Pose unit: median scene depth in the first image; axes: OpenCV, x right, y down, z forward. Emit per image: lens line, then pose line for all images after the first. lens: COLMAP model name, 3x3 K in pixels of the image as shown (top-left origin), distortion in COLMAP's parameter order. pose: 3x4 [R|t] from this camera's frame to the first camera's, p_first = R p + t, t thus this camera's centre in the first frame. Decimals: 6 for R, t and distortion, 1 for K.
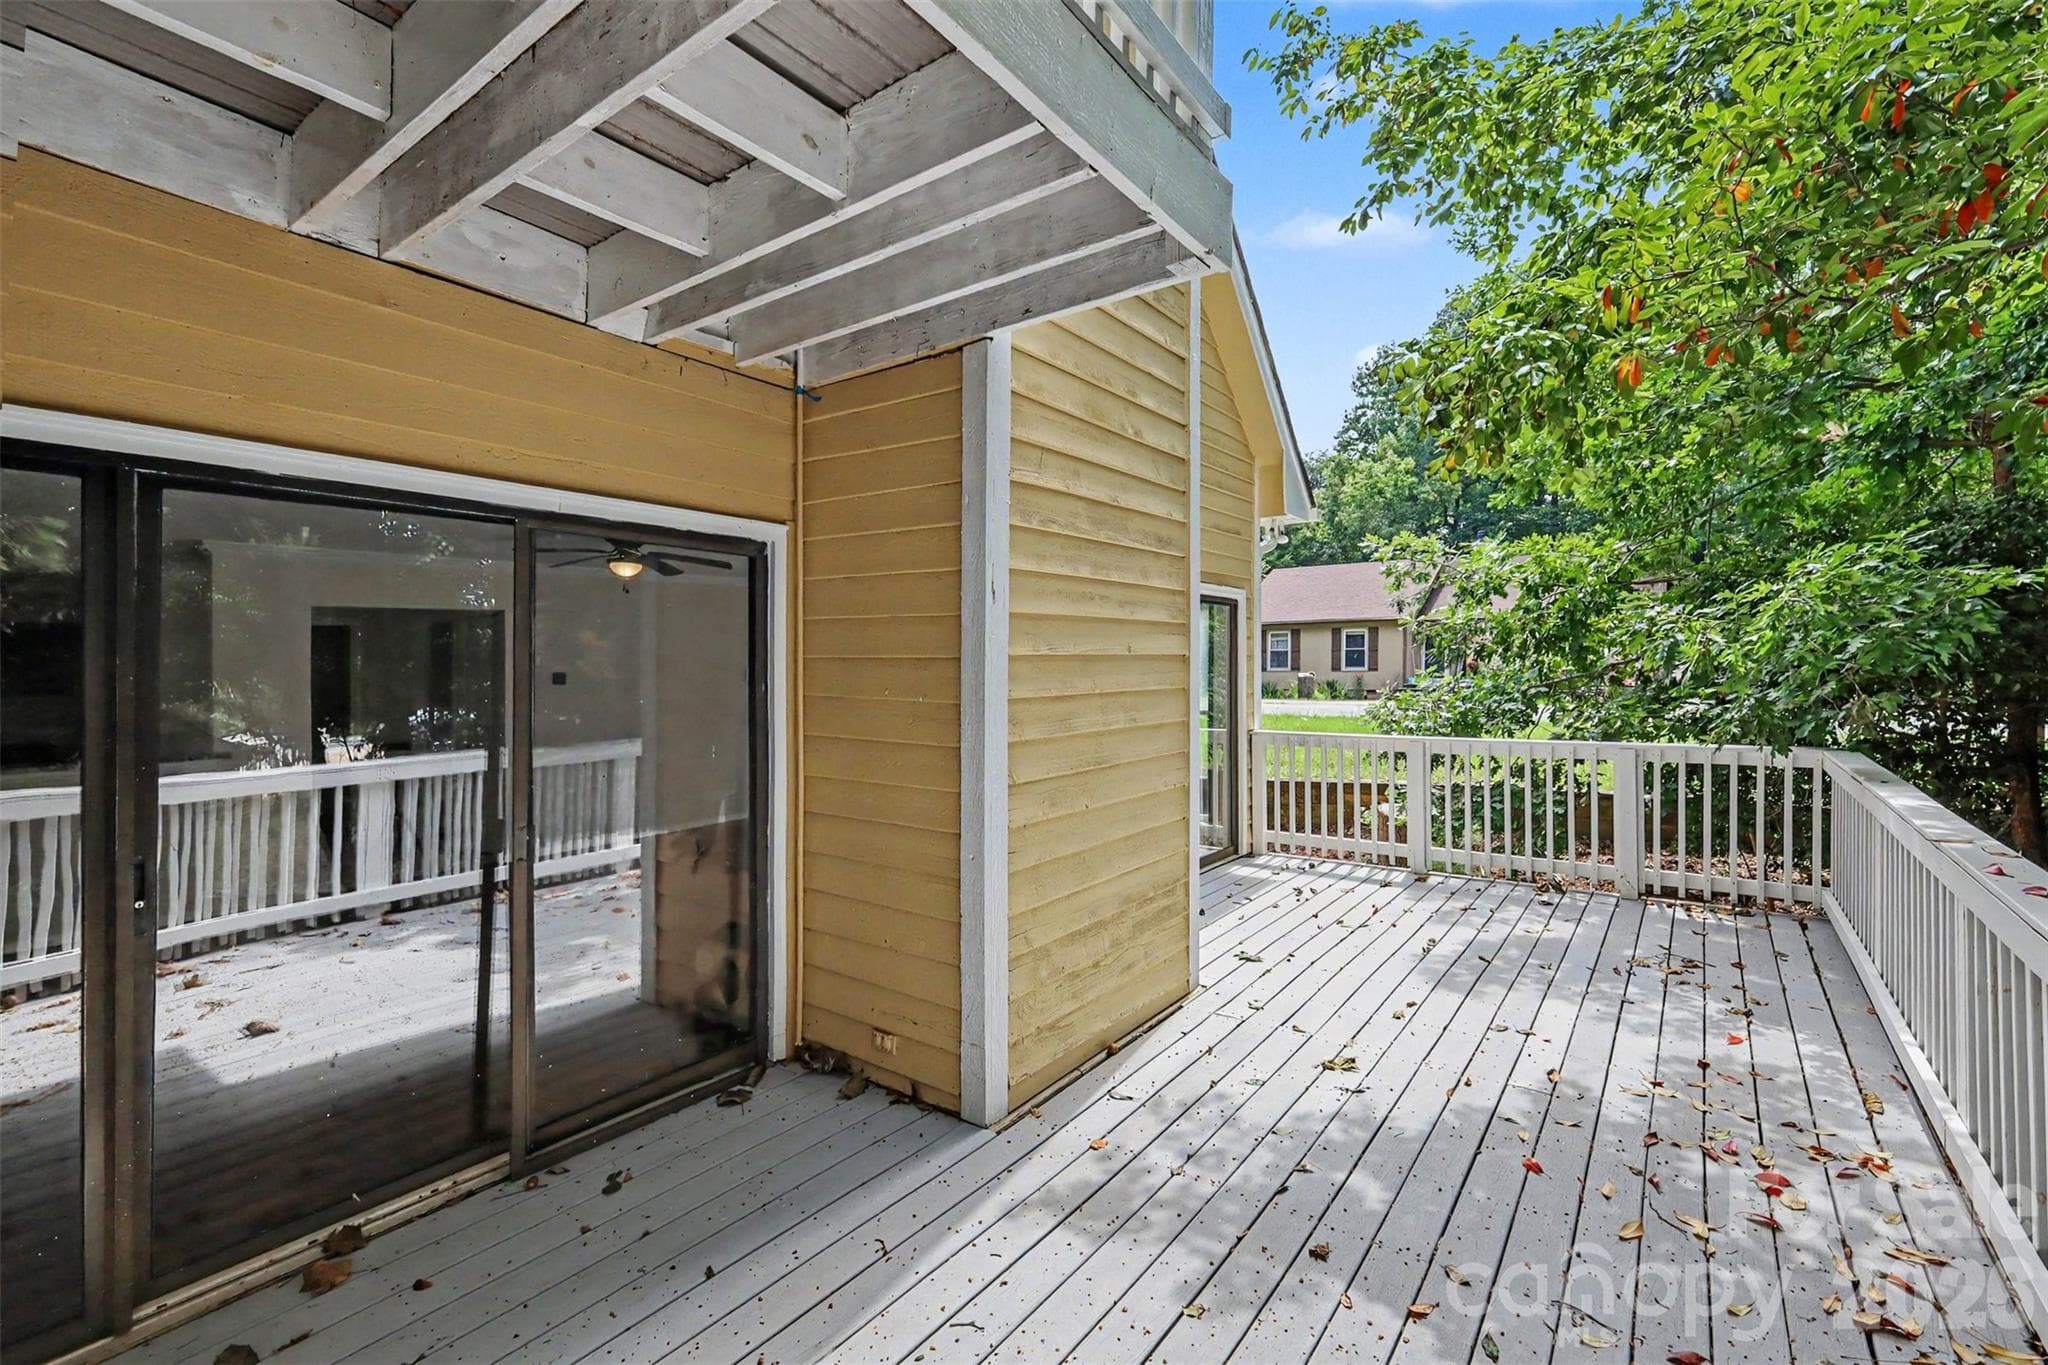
lens RADIAL K [[891.6, 0, 1014.2], [0, 891.6, 676.6], [0, 0, 1]] dist [0.001295, -0.000057]
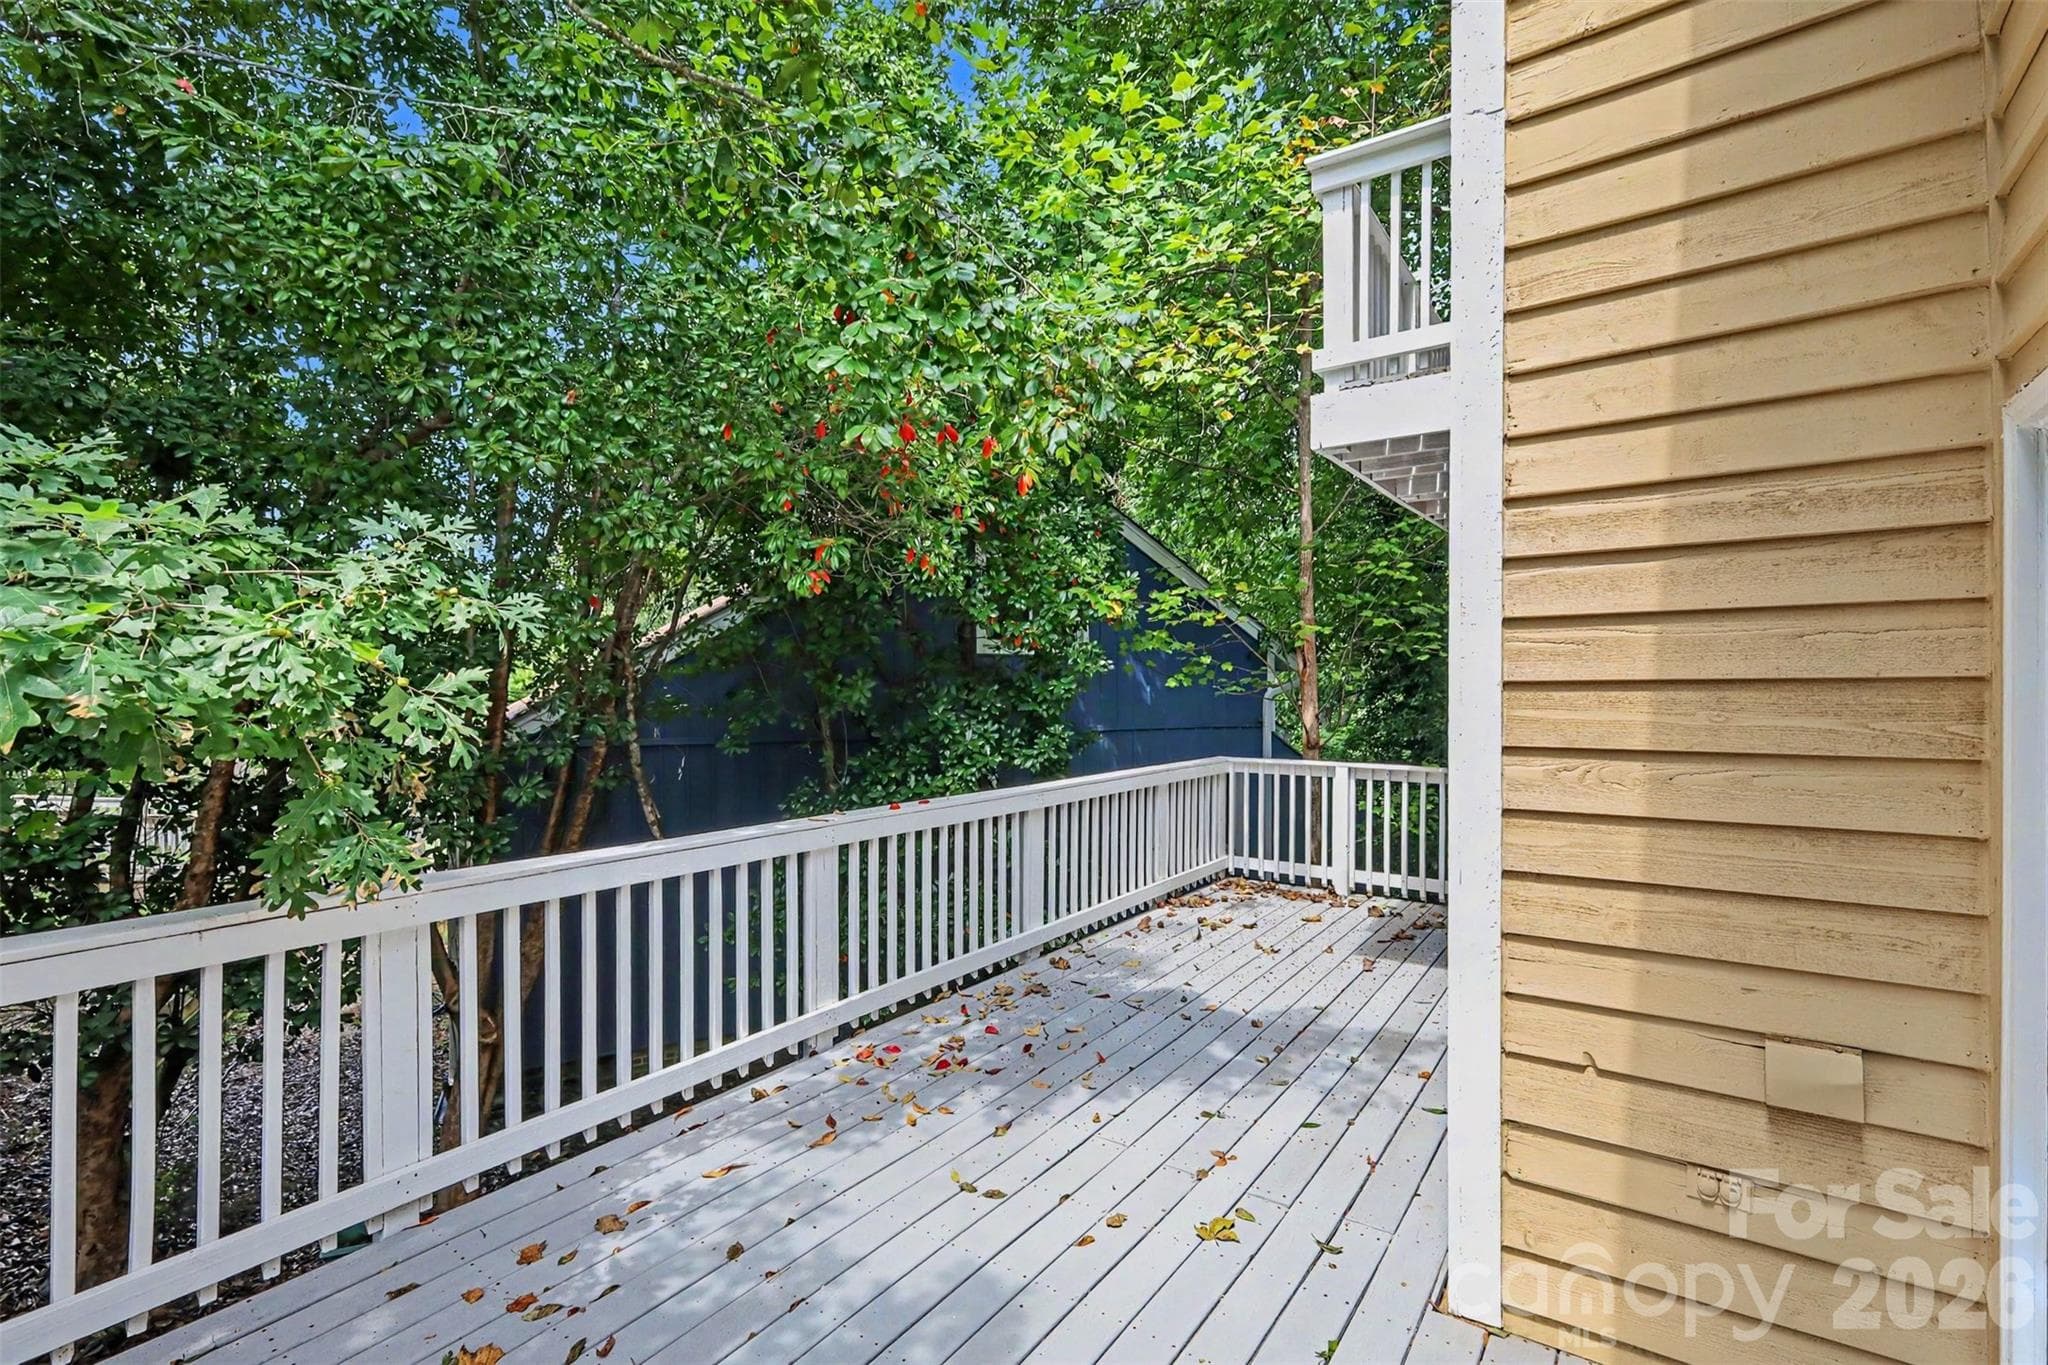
lens RADIAL K [[891.6, 0, 1014.2], [0, 891.6, 676.6], [0, 0, 1]] dist [0.001295, -0.000057]
pose [[-0.999742, 0.008641, -0.021020, 0.649785], [0.008397, 0.999897, 0.011680, -0.054653], [0.021119, 0.011501, -0.999711, 2.090293]]
